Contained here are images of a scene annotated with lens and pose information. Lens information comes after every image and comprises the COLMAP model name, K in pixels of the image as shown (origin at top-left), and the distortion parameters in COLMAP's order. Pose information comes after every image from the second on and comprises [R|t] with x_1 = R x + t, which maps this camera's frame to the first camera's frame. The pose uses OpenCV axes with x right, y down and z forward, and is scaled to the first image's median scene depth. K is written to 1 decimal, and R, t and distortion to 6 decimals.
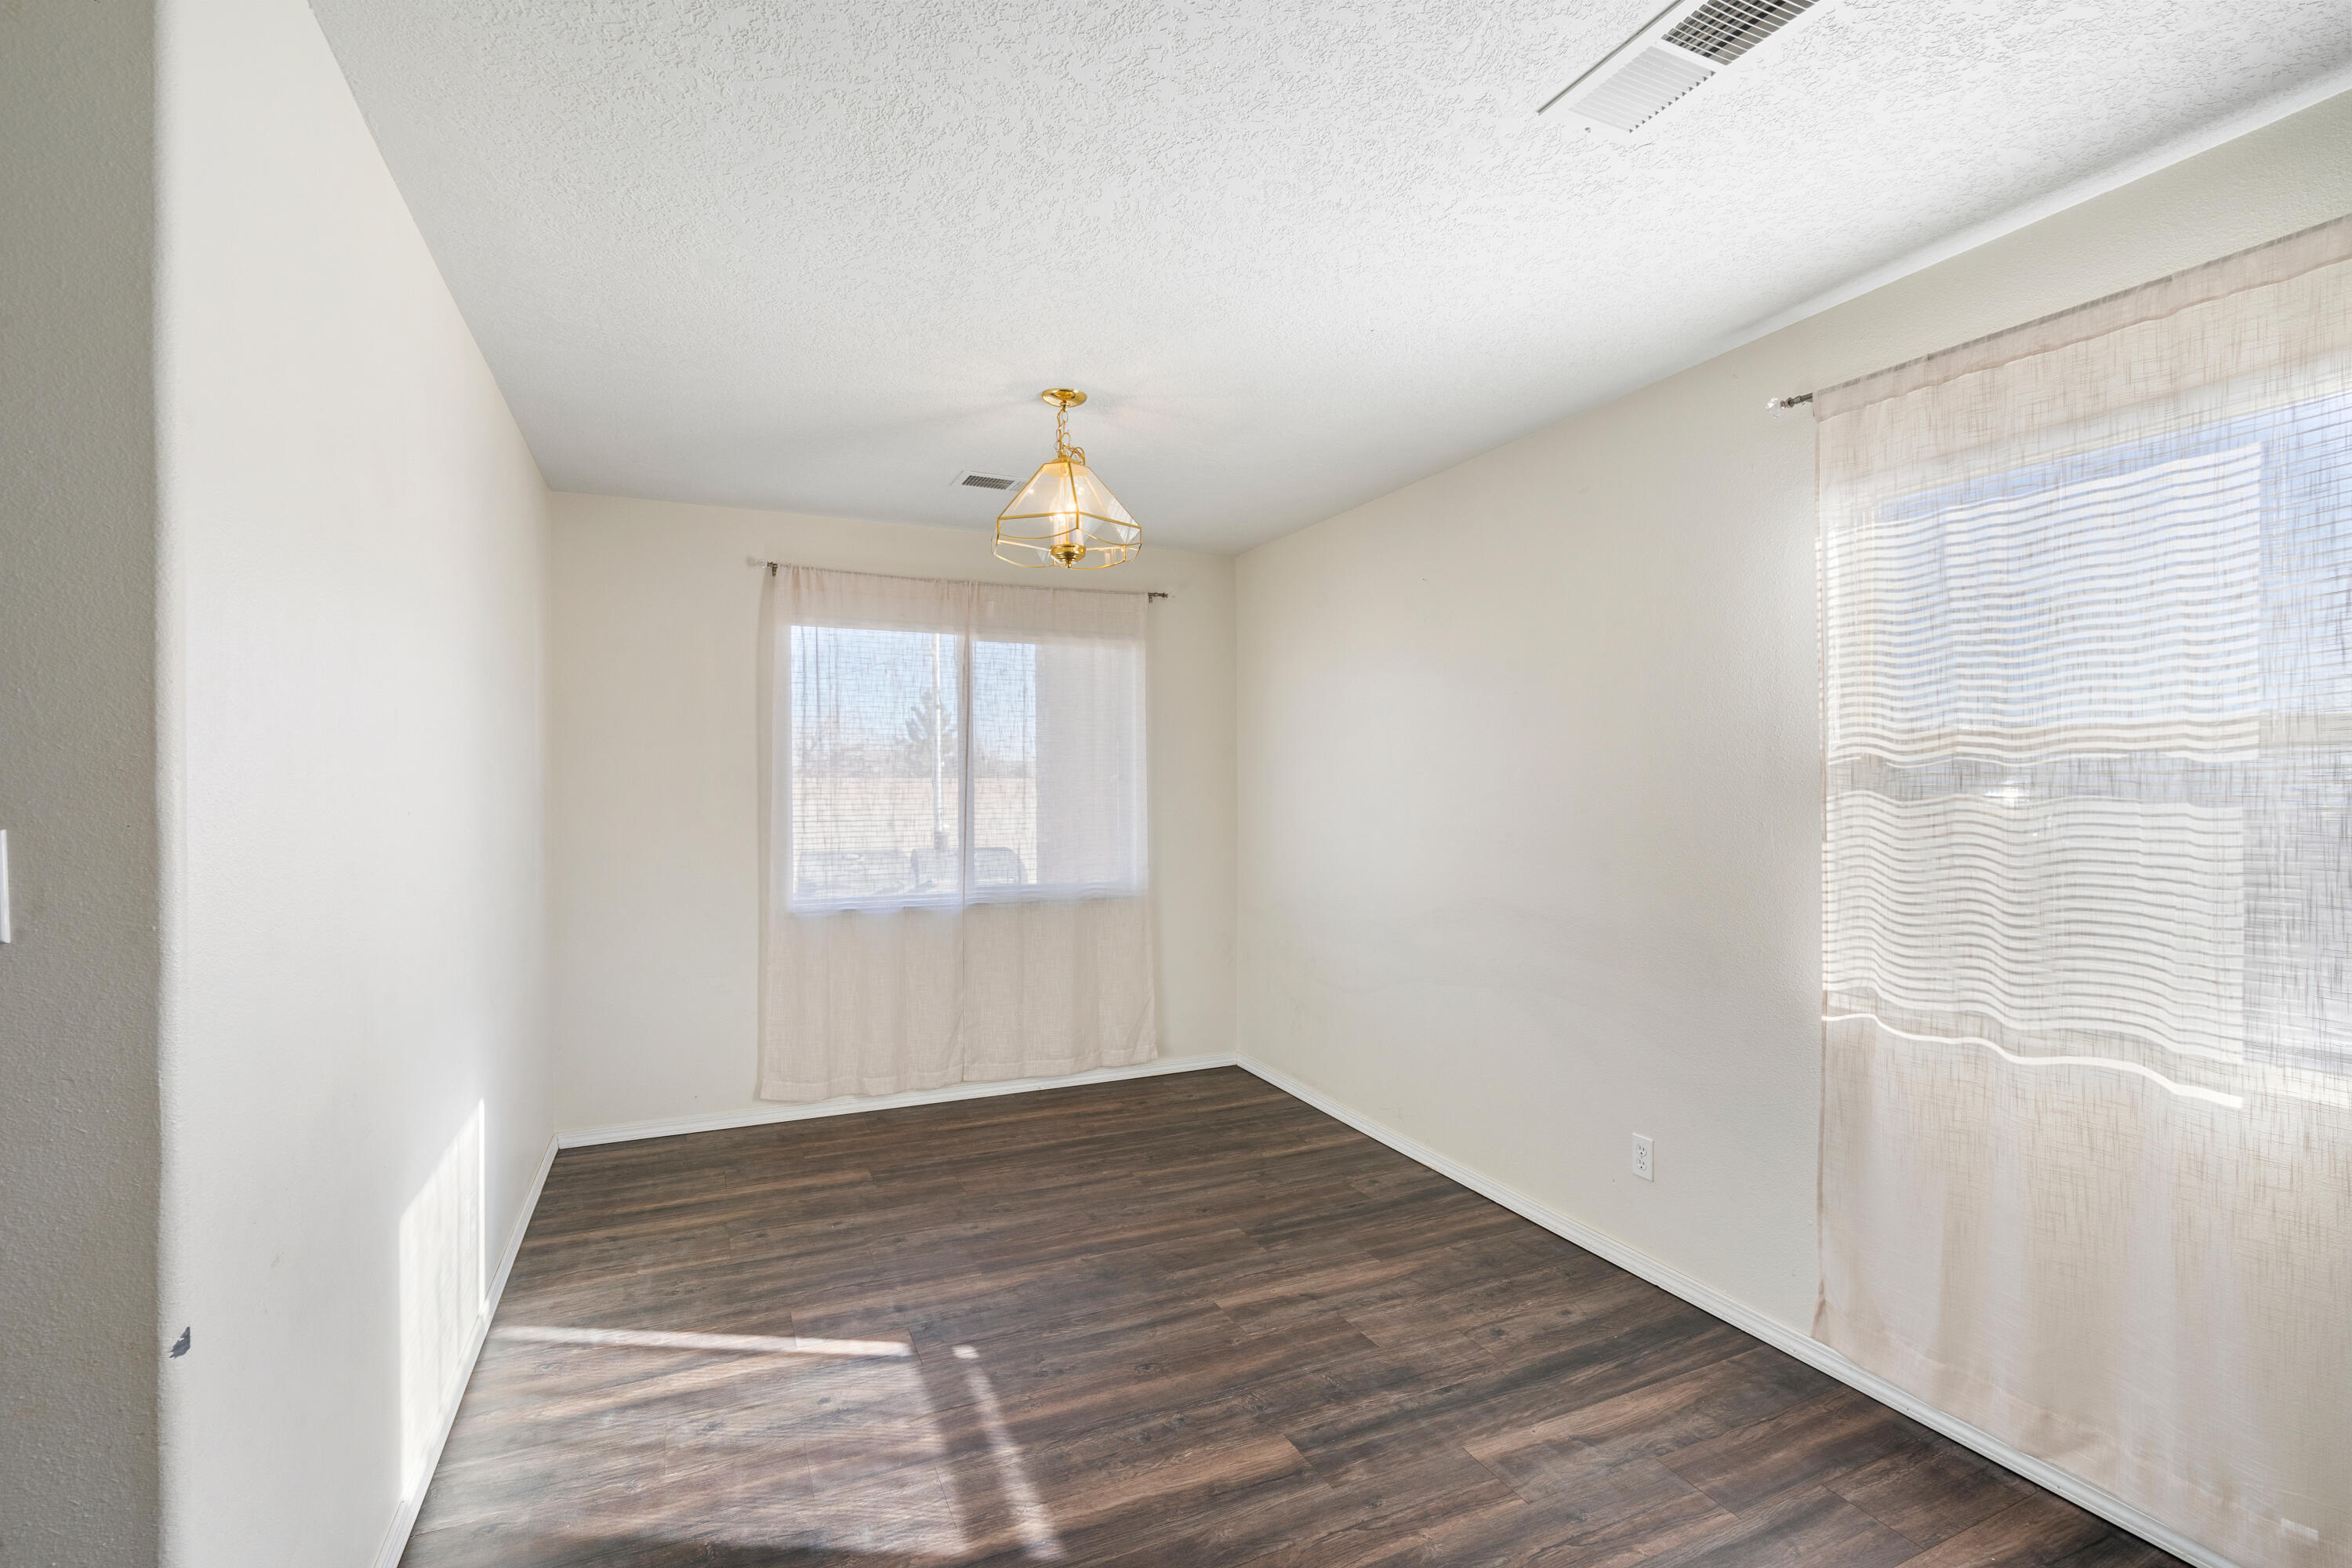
lens RADIAL K [[1067.4, 0, 1176.0], [0, 1067.4, 784.0], [0, 0, 1]] dist [-0.000296, -0.000083]
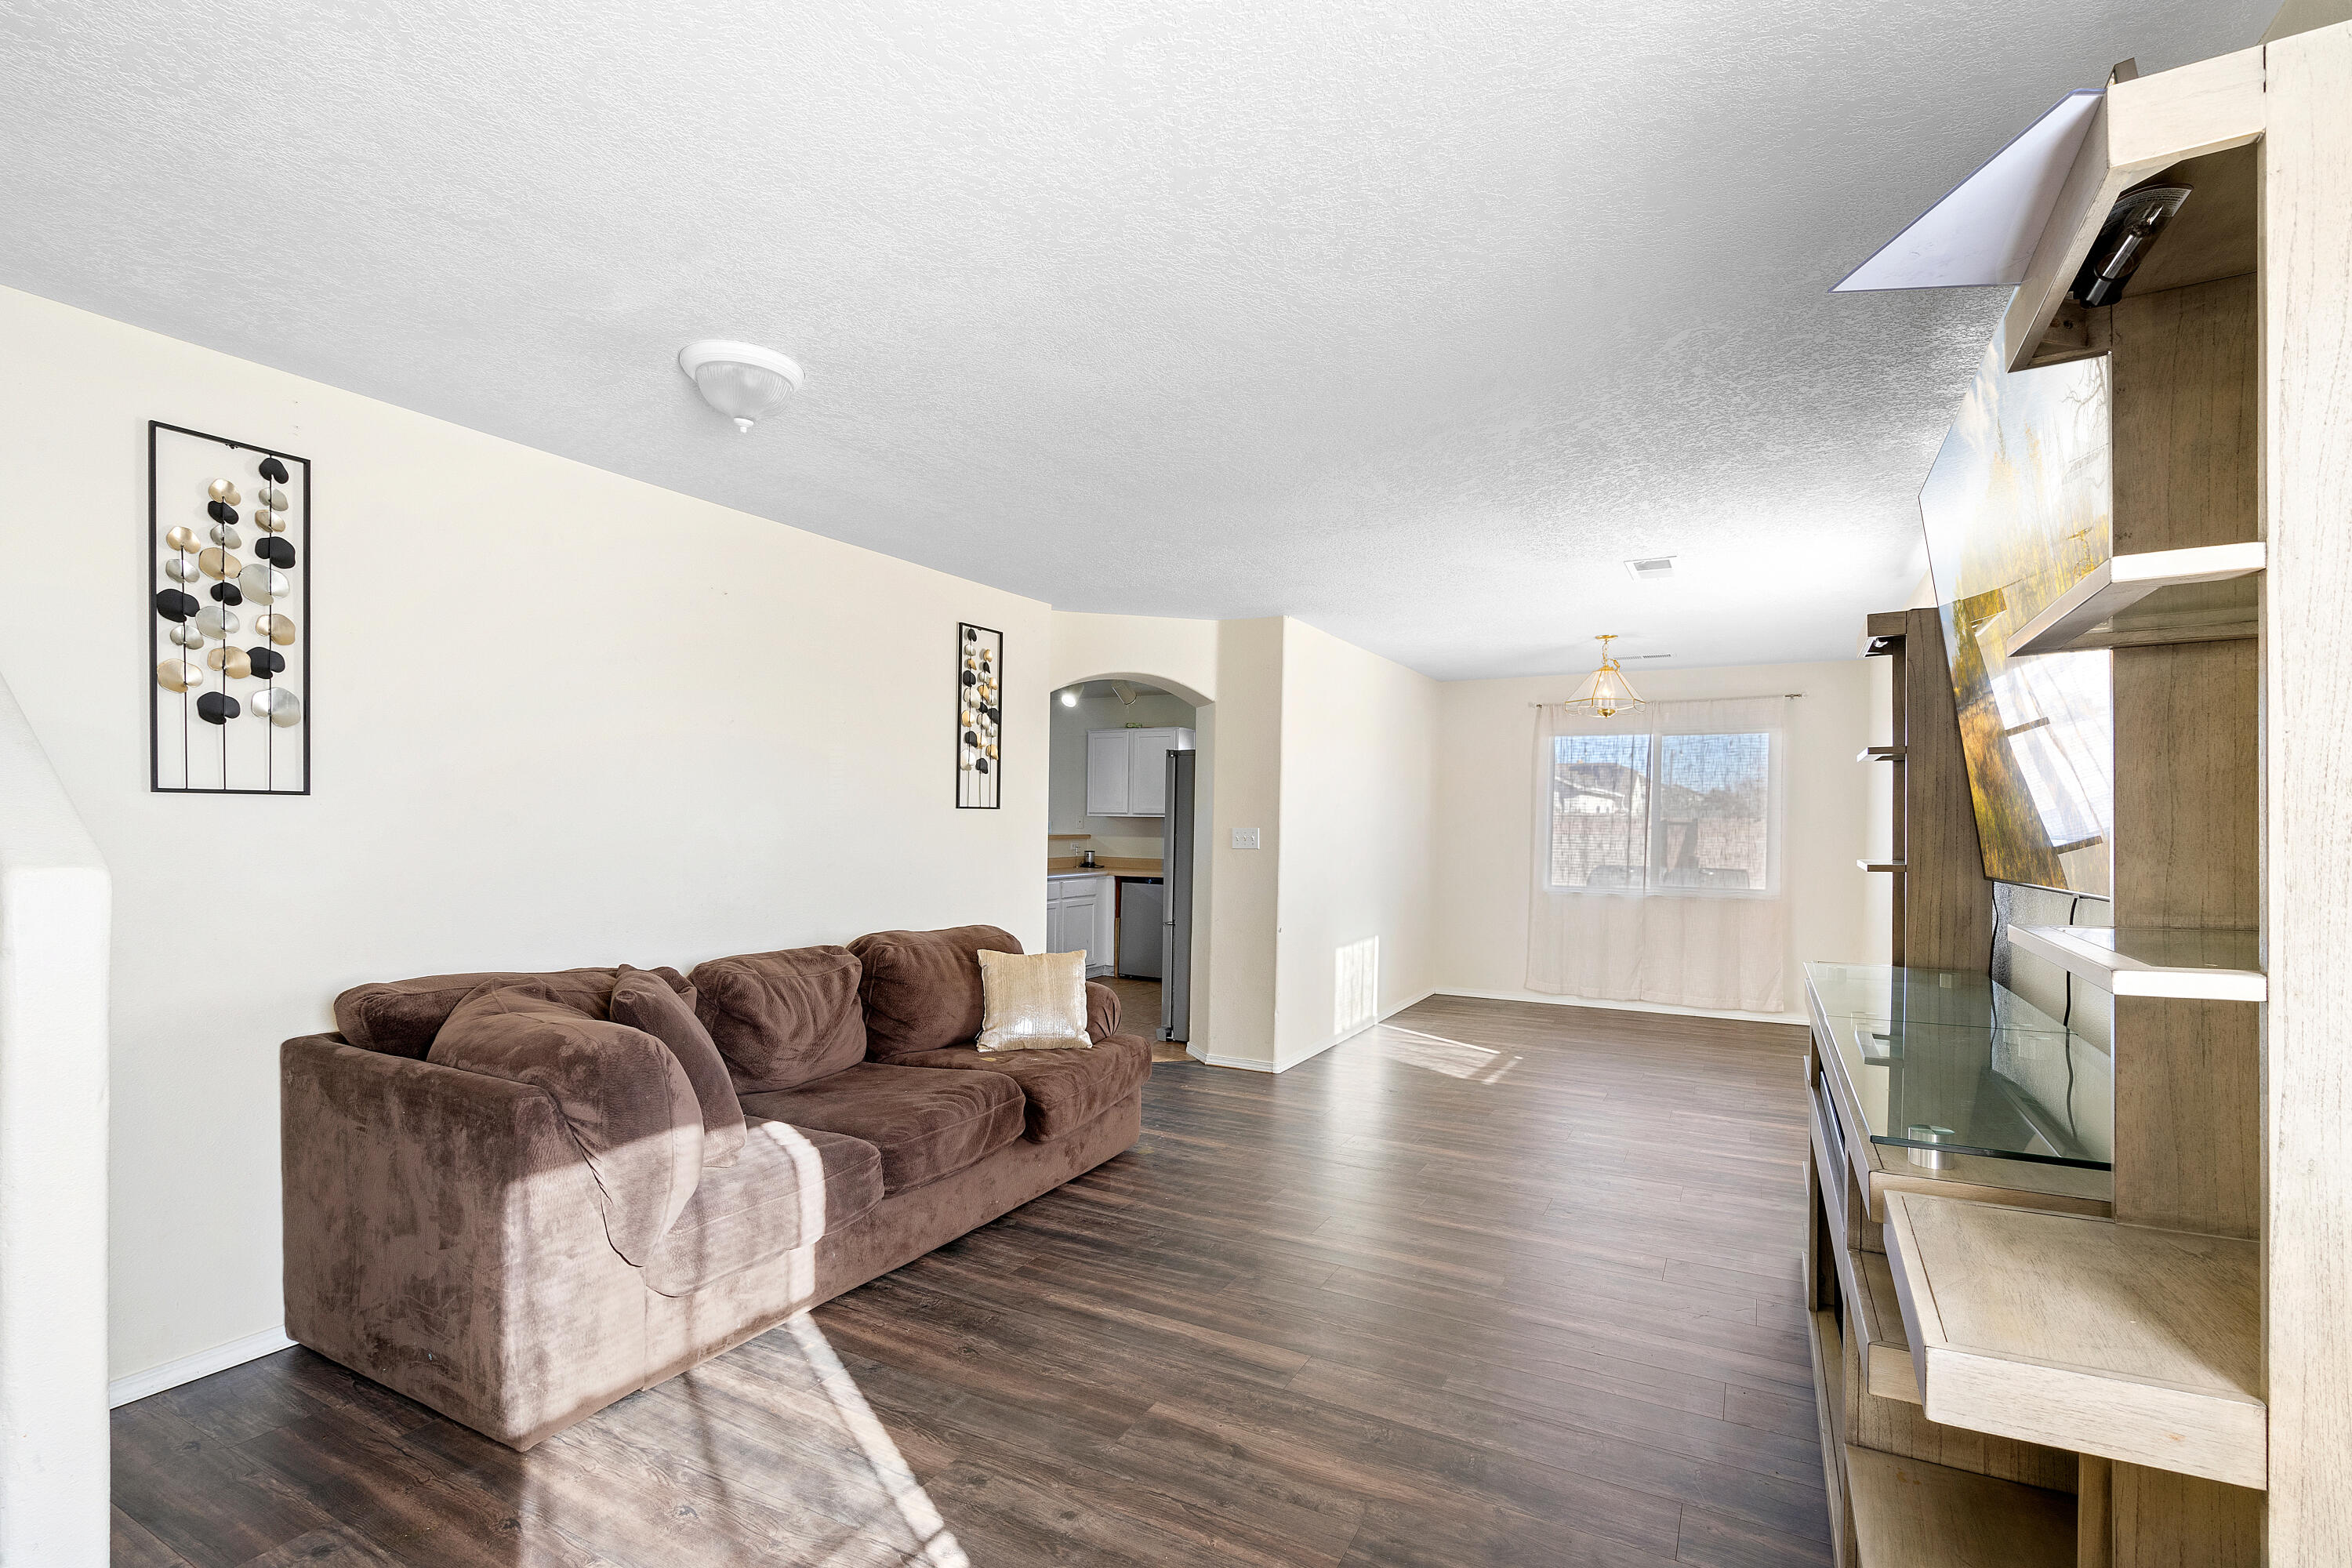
lens RADIAL K [[1074.2, 0, 1170.6], [0, 1074.2, 837.1], [0, 0, 1]] dist [-0.001648, -0.000363]
pose [[0.594990, 0.020149, -0.803481, 1.359073], [-0.008969, 0.999790, 0.018430, -0.011663], [0.803683, -0.003759, 0.595046, -1.159137]]
